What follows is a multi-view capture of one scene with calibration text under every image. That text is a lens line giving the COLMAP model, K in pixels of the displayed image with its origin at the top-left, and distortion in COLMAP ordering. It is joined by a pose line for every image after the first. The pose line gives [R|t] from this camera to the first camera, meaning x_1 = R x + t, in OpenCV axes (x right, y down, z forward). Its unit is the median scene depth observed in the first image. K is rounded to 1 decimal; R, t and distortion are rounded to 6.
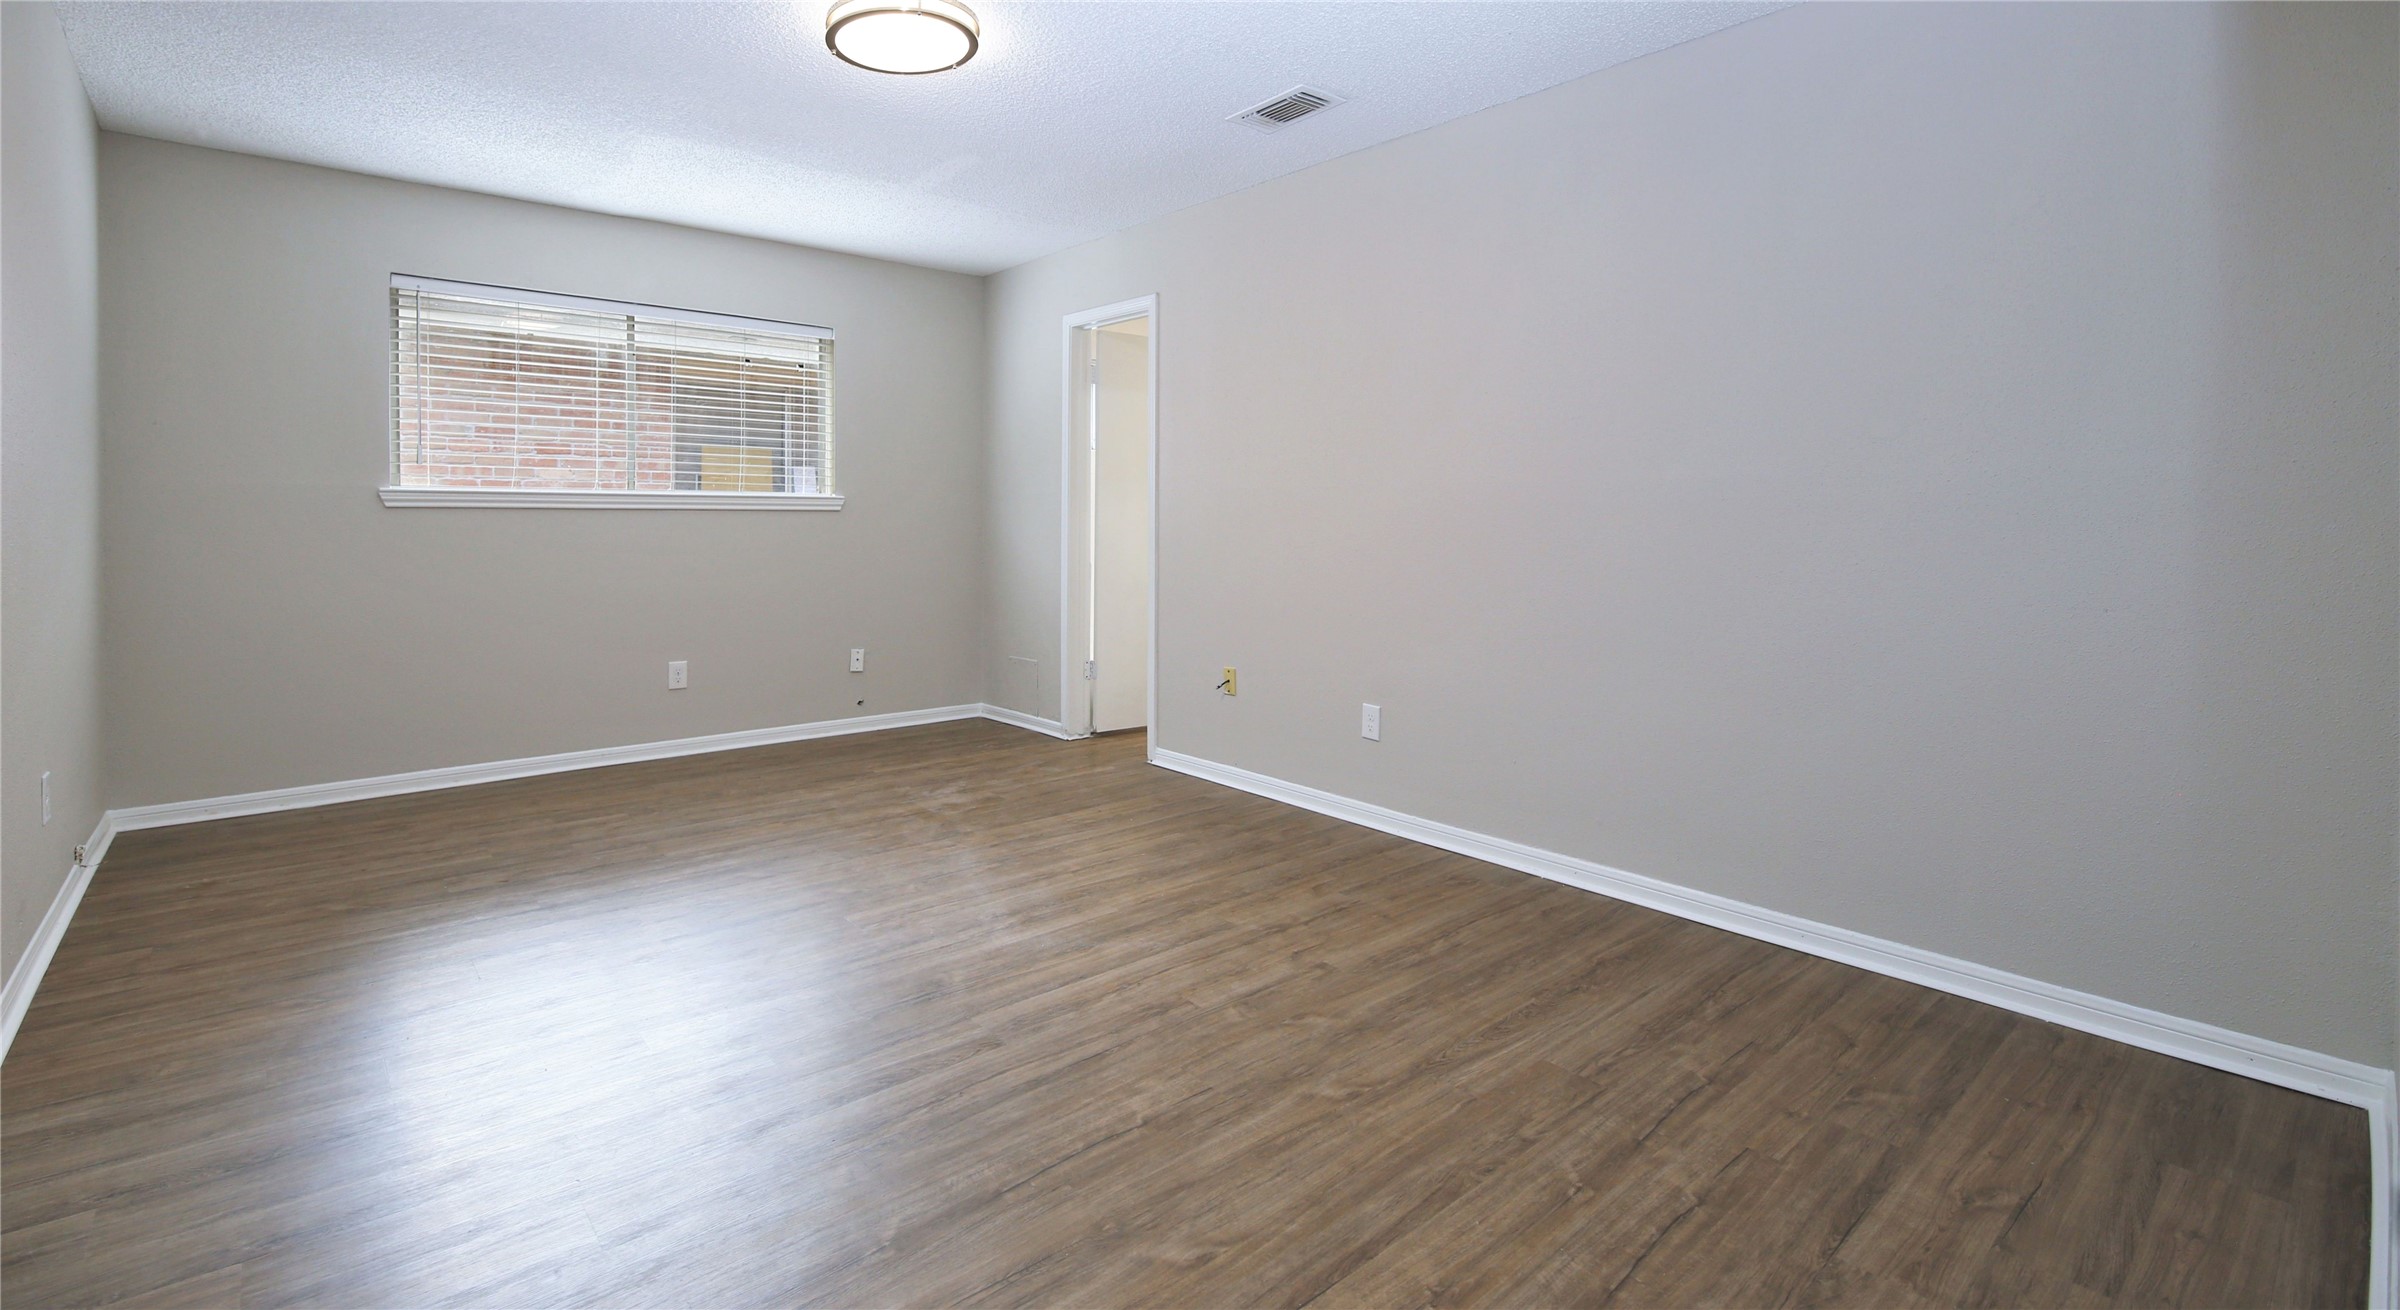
lens RADIAL K [[1057.6, 0, 1200.0], [0, 1057.6, 655.0], [0, 0, 1]] dist [0.000033, -0.000009]
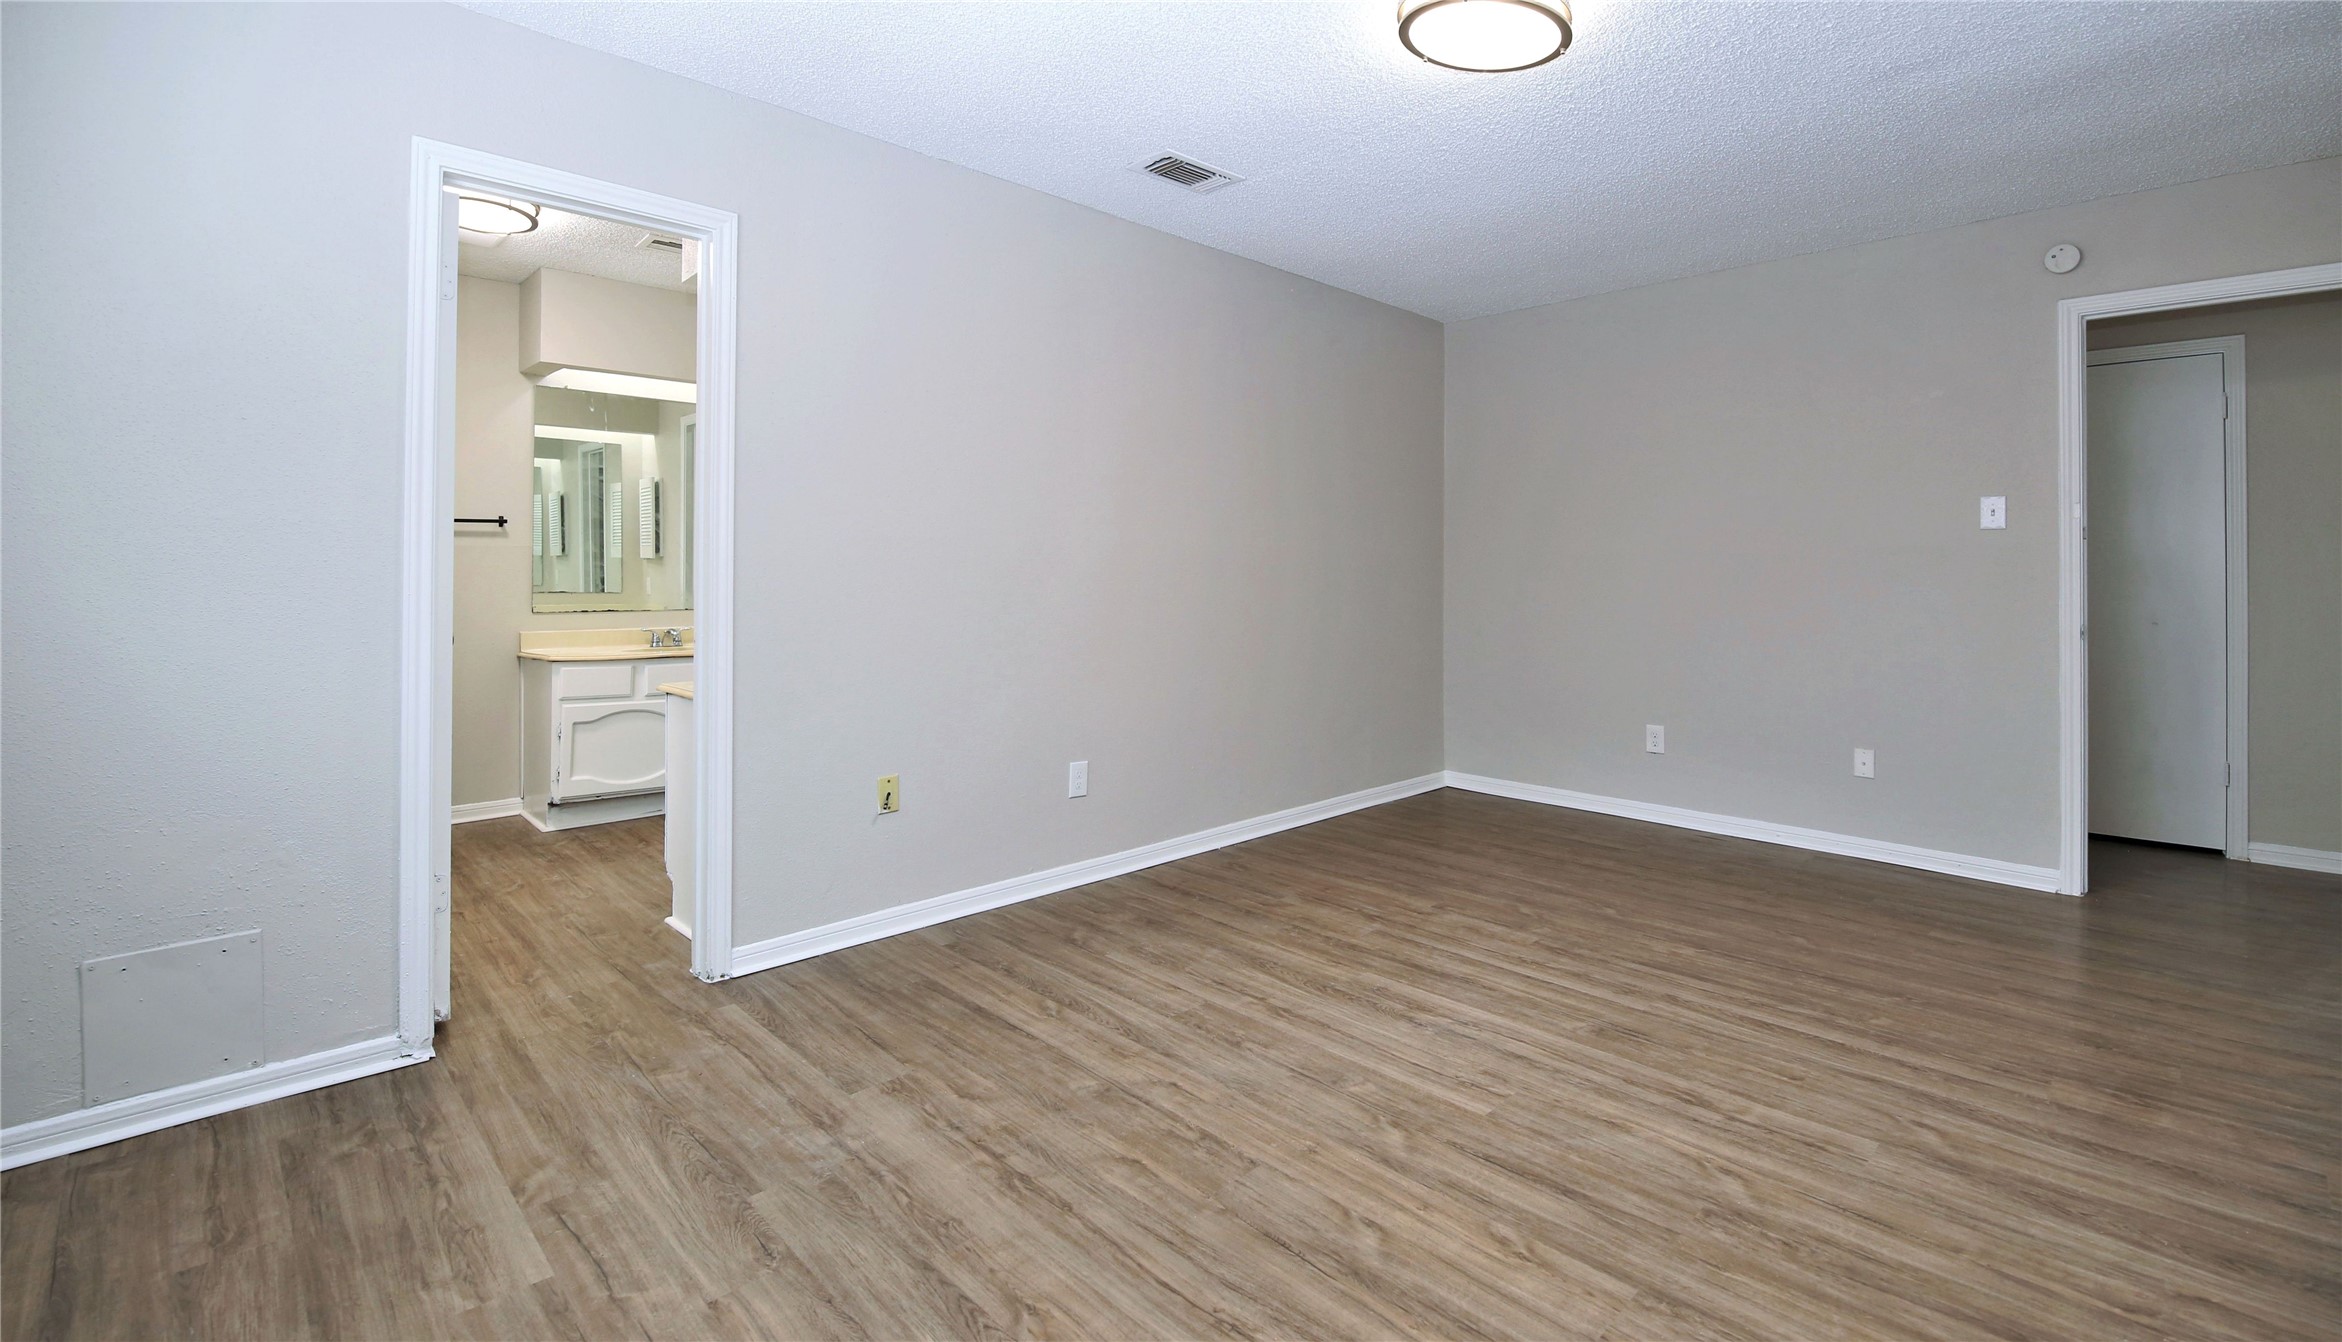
lens RADIAL K [[1012.7, 0, 1171.0], [0, 1012.7, 671.0], [0, 0, 1]] dist [-0.000242, -0.000017]
pose [[-0.059872, -0.104353, 0.992737, -1.006595], [0.123531, 0.986101, 0.111106, -0.170942], [-0.990533, 0.129286, -0.046149, 1.219293]]
